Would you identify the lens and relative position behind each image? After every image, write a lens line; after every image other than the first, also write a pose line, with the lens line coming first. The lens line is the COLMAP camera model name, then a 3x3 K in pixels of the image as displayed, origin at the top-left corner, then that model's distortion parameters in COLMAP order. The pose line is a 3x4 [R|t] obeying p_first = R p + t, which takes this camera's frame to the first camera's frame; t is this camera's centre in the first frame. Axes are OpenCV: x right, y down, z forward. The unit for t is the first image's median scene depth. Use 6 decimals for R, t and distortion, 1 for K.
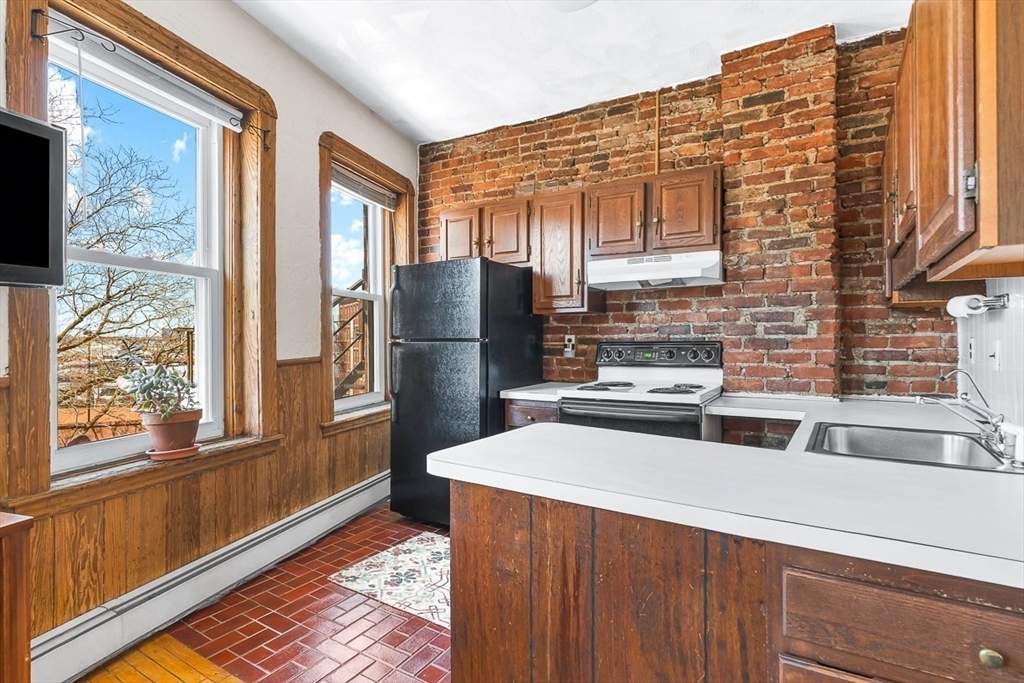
lens RADIAL K [[524.9, 0, 512.0], [0, 524.9, 341.5], [0, 0, 1]] dist [-0.005477, -0.000141]
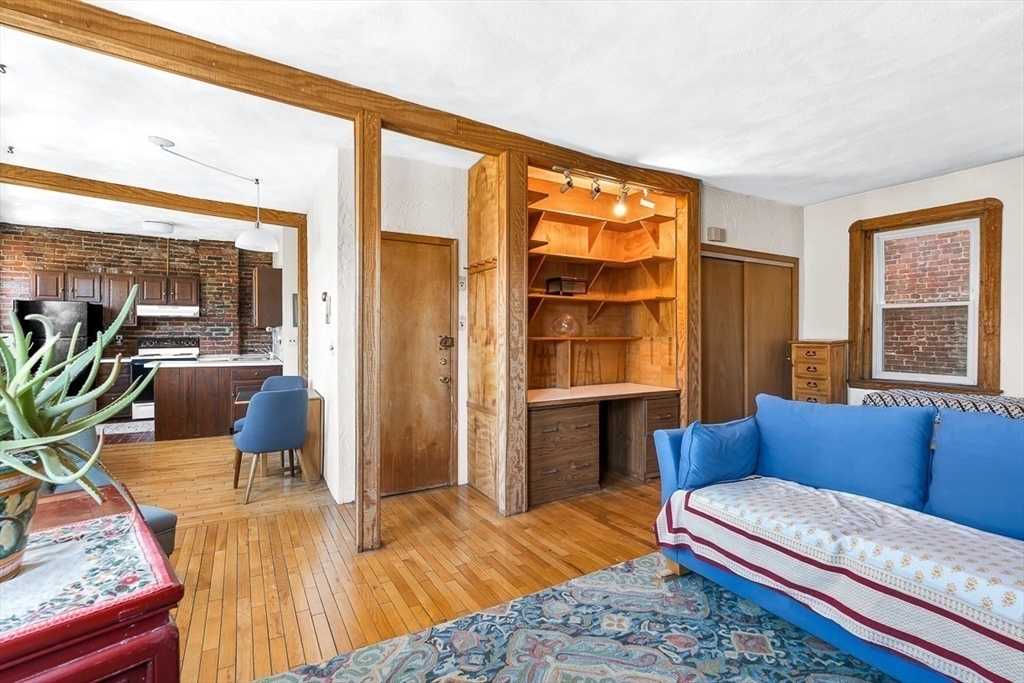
lens RADIAL K [[453.0, 0, 512.7], [0, 453.0, 336.8], [0, 0, 1]] dist [-0.000425, 0.000084]
pose [[0.454907, 0.000858, 0.890538, -0.977026], [0.005170, 0.999980, -0.003604, 0.011184], [-0.890524, 0.006244, 0.454894, -1.575793]]
